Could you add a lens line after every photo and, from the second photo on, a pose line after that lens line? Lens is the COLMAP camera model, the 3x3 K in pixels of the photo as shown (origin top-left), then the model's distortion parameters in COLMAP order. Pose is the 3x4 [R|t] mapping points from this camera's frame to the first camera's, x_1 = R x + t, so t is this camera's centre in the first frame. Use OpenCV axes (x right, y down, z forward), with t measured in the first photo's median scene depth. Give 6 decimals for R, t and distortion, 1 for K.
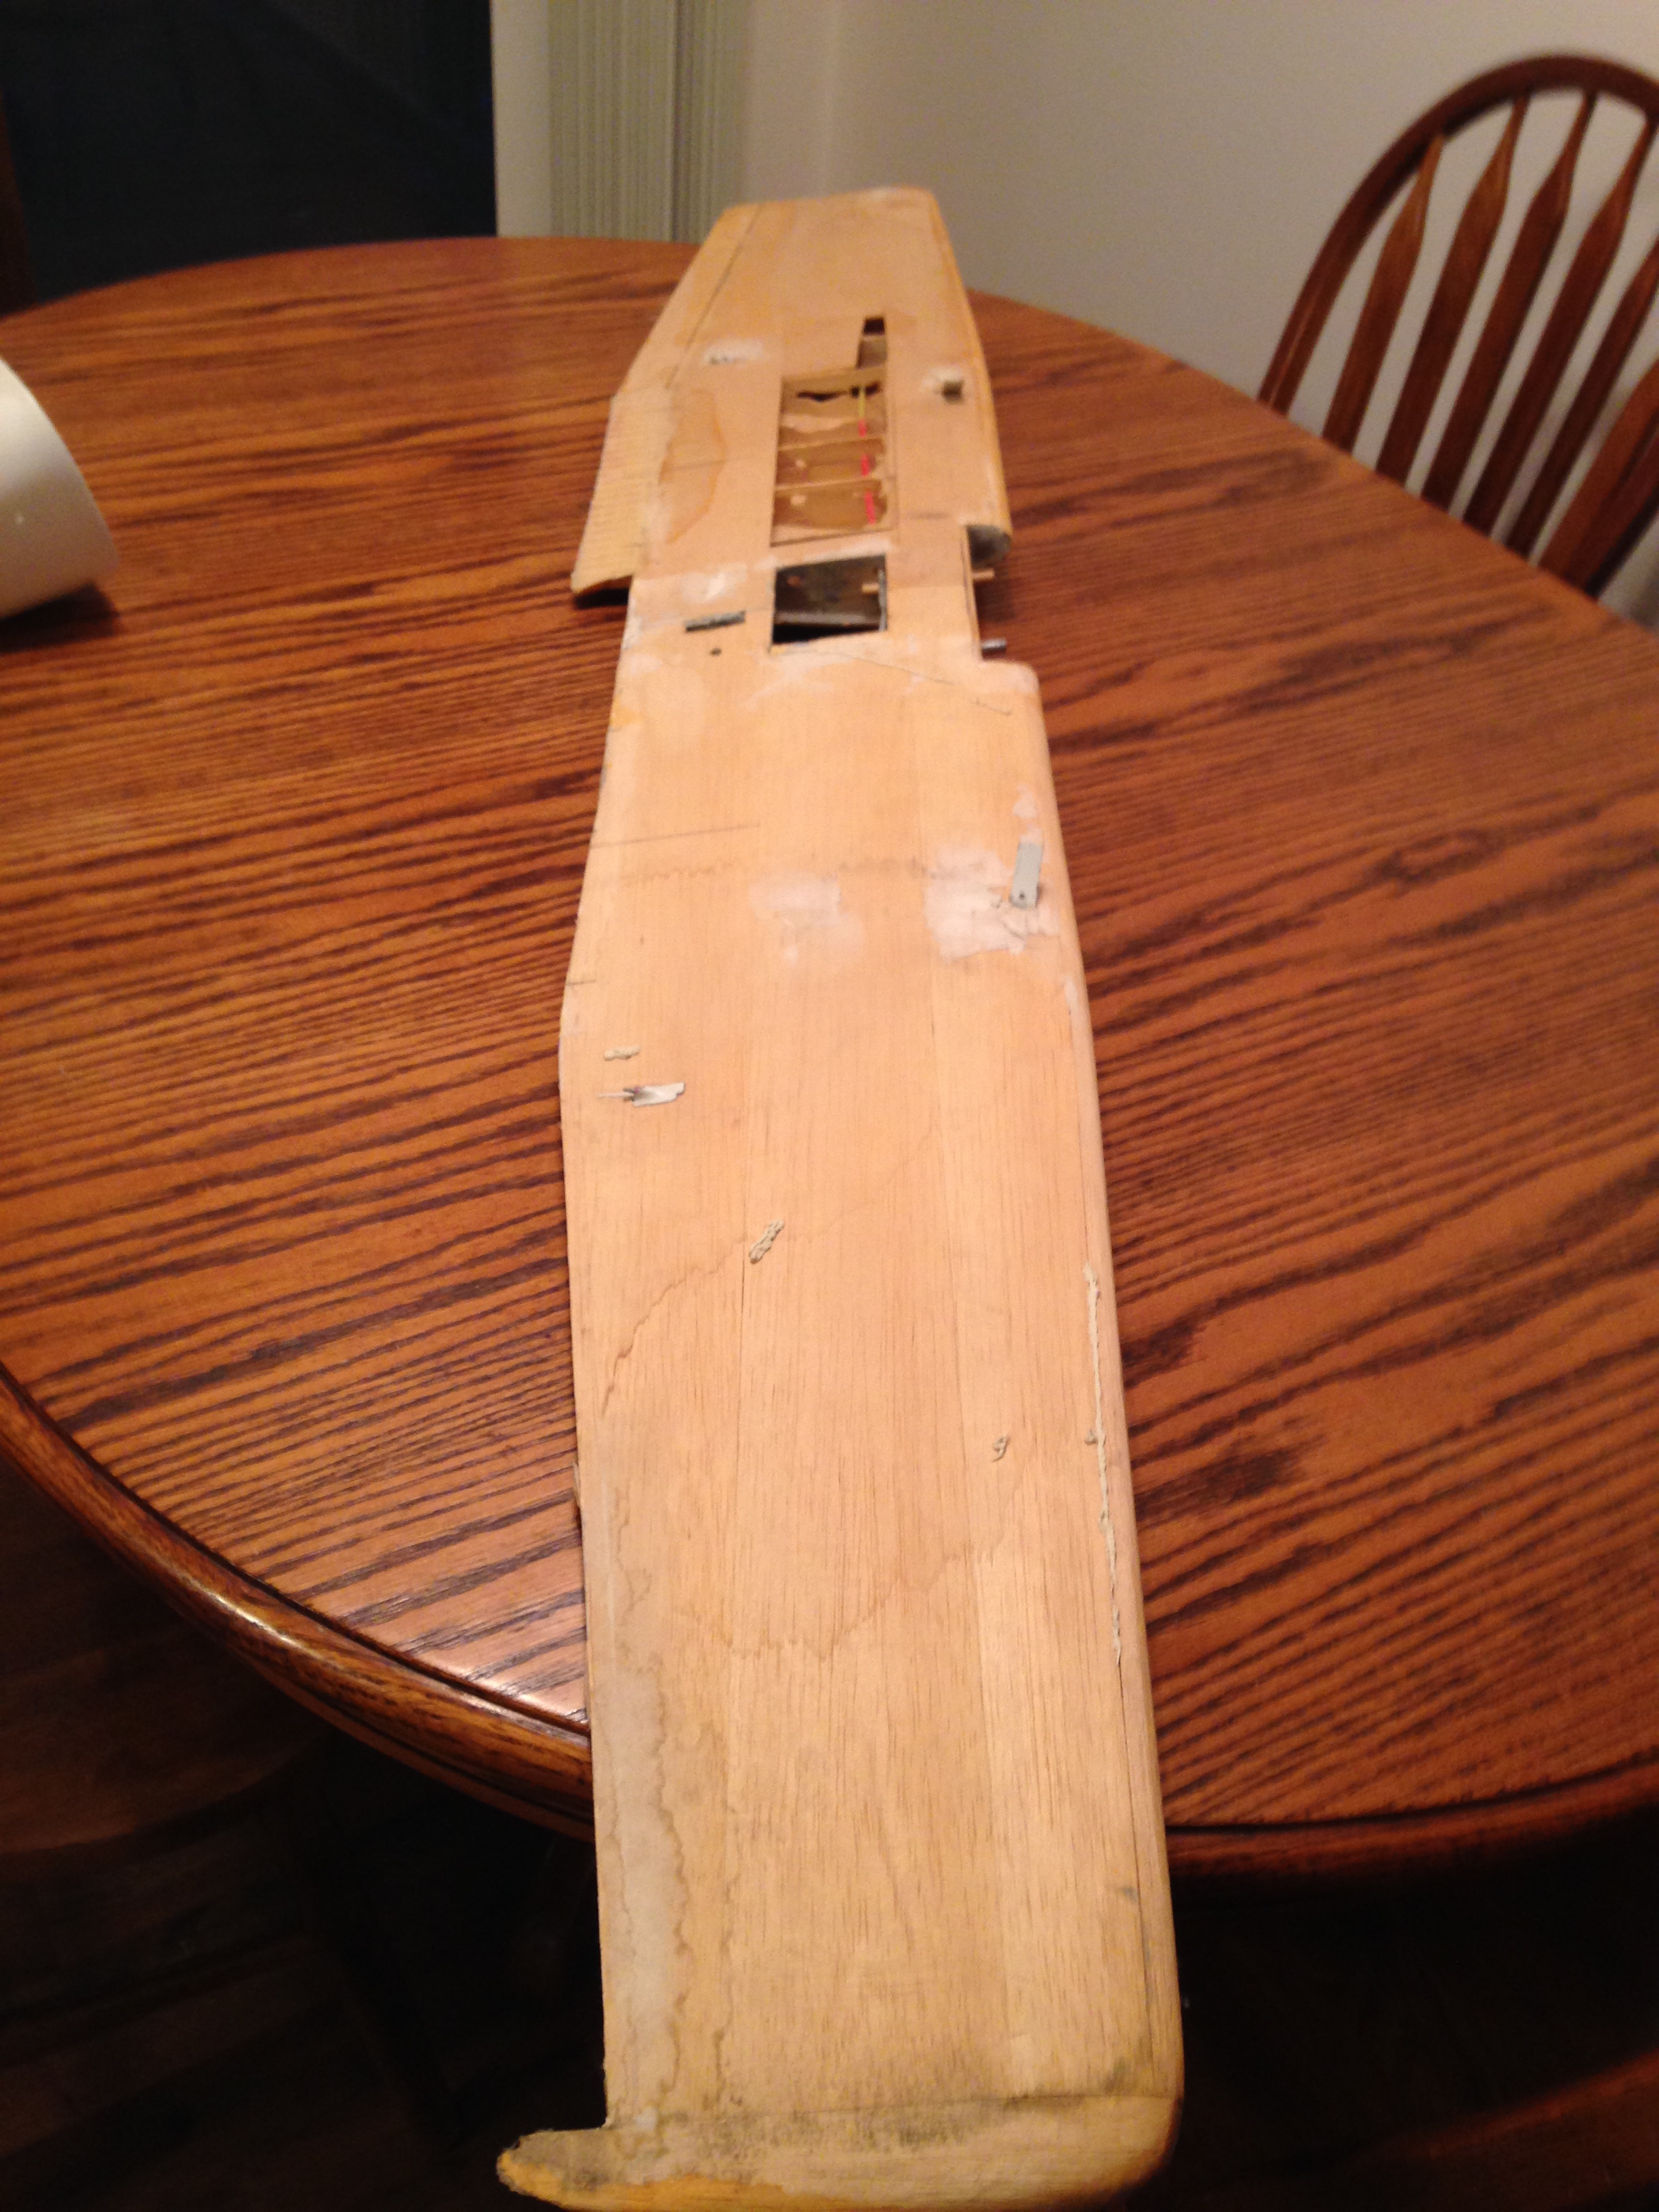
lens RADIAL K [[2042.9, 0, 835.1], [0, 2042.9, 1060.3], [0, 0, 1]] dist [0.193237, -0.276706]
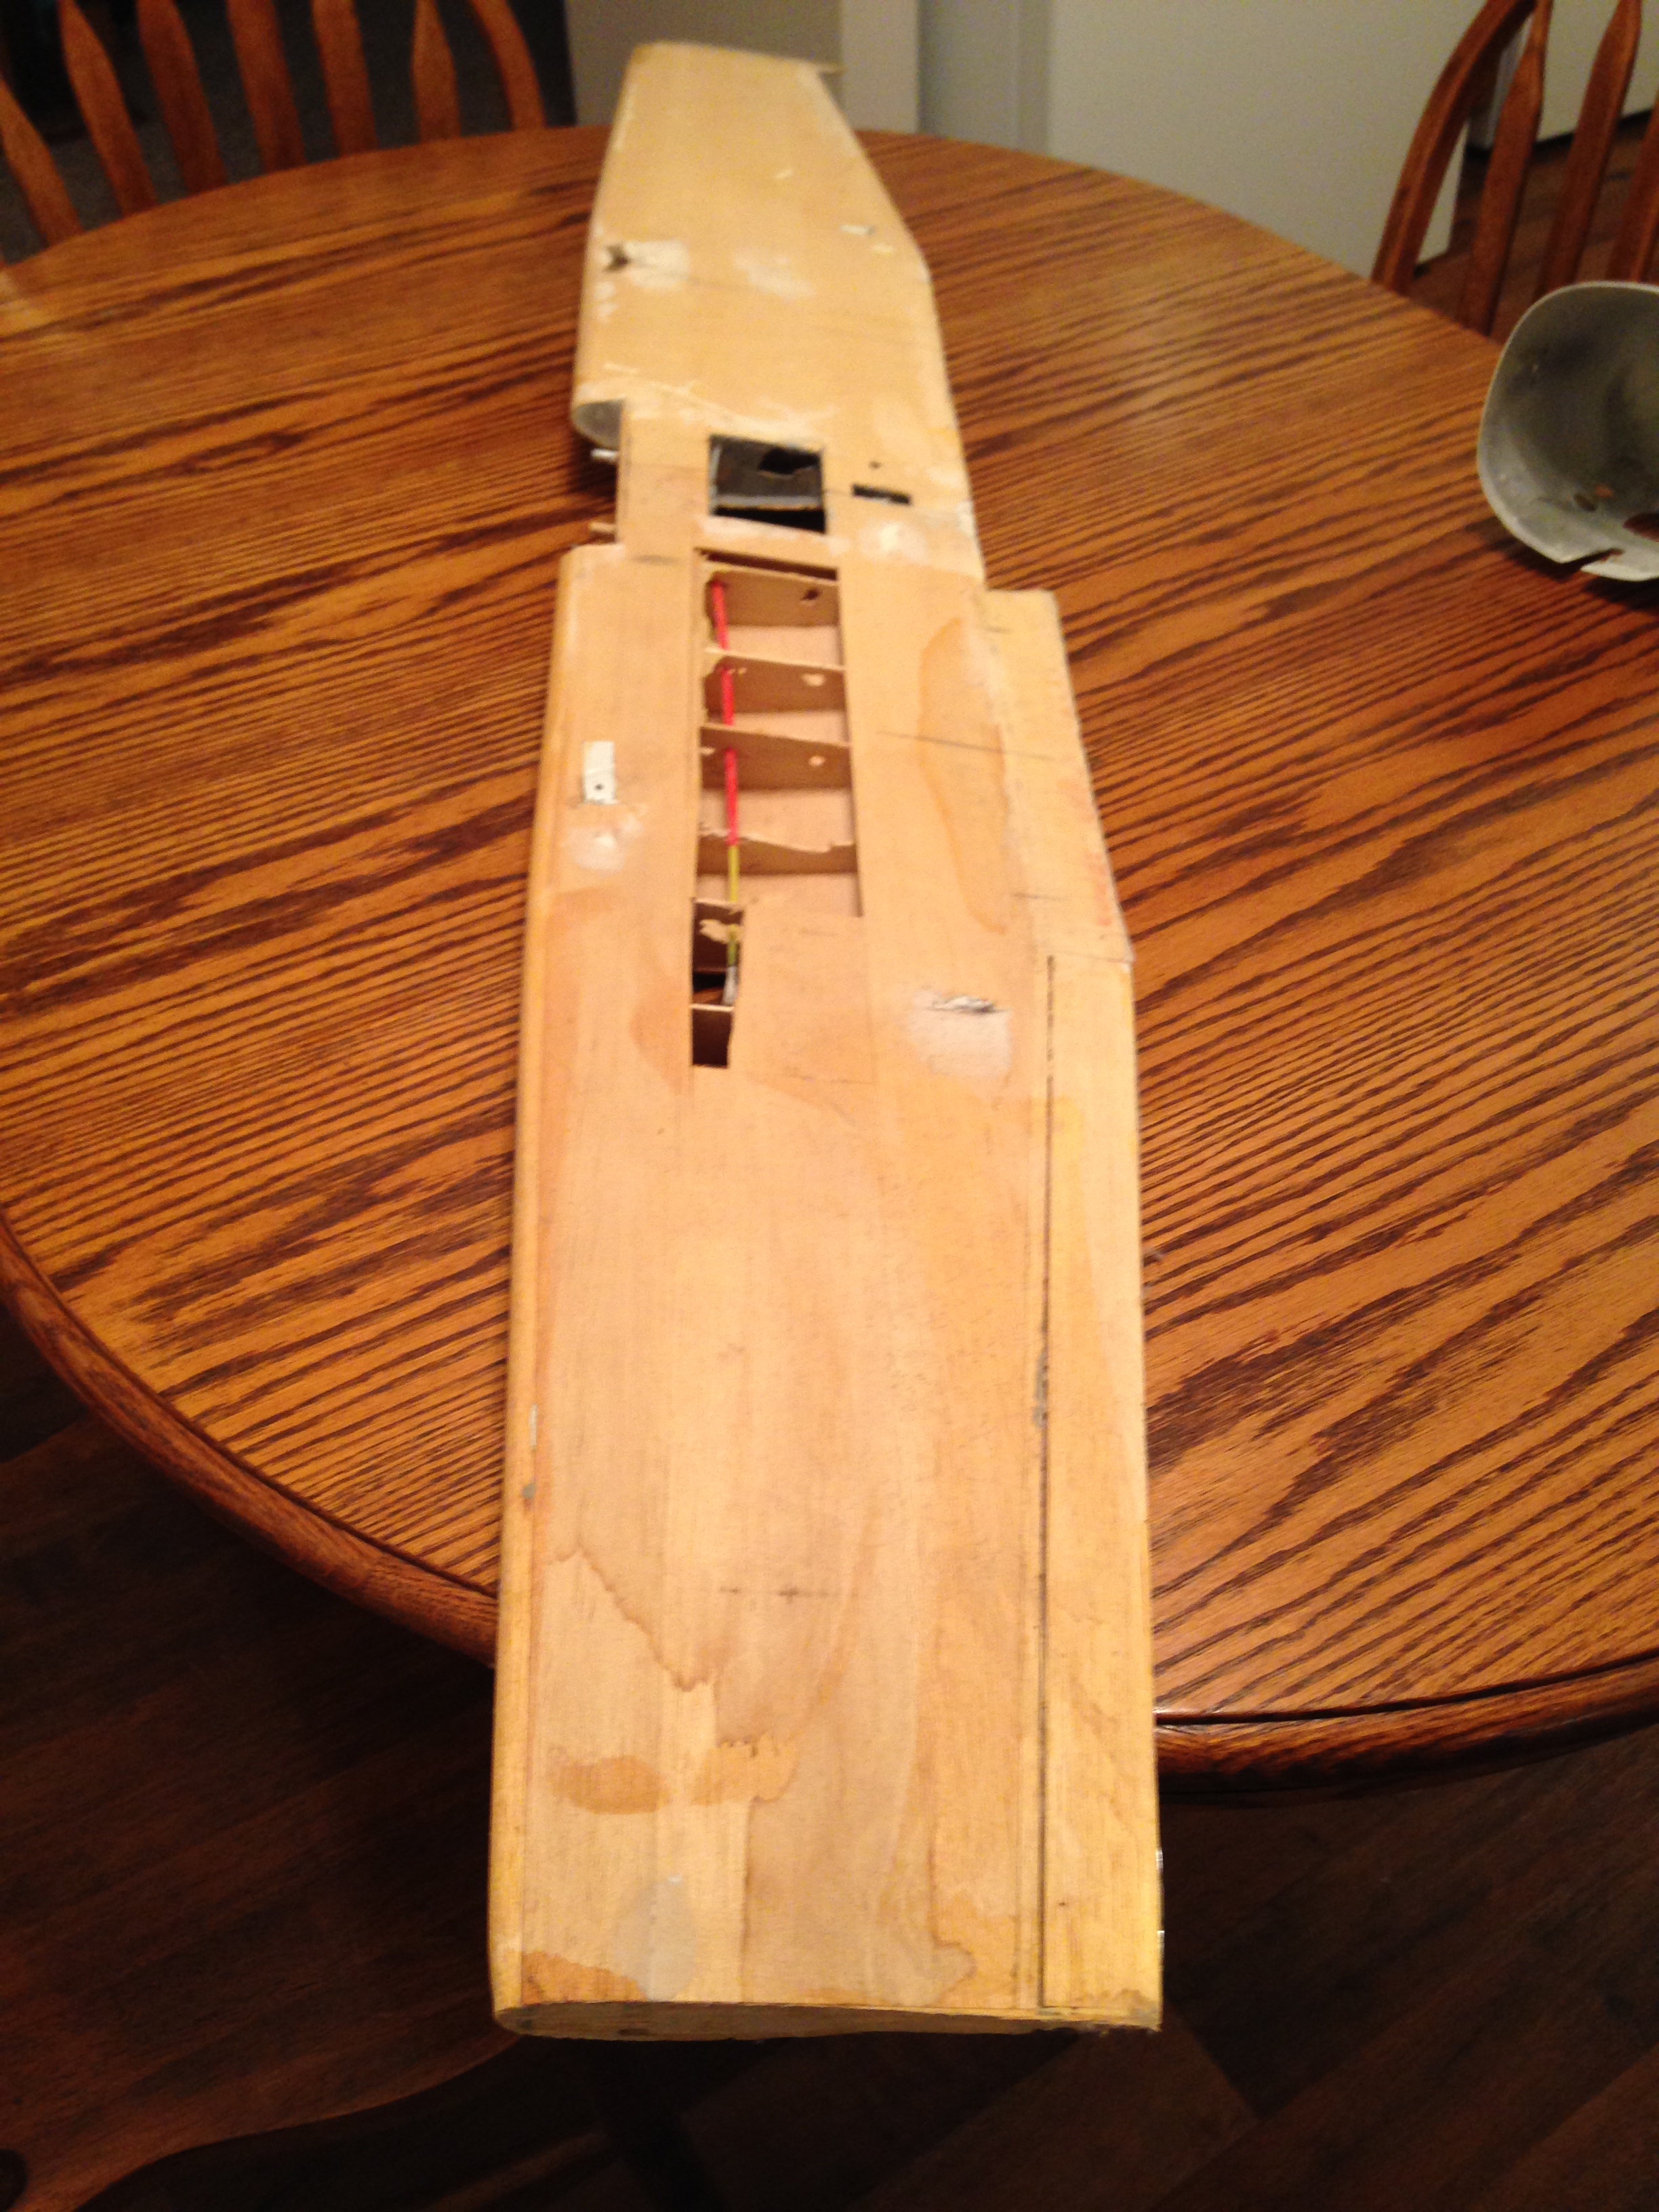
lens RADIAL K [[2063.0, 0, 831.9], [0, 2063.0, 1059.5], [0, 0, 1]] dist [0.173679, -0.303797]
pose [[-0.997641, -0.011749, -0.067630, 0.031117], [-0.068628, 0.150133, 0.986281, -1.158026], [-0.001434, 0.988596, -0.150585, 1.415839]]
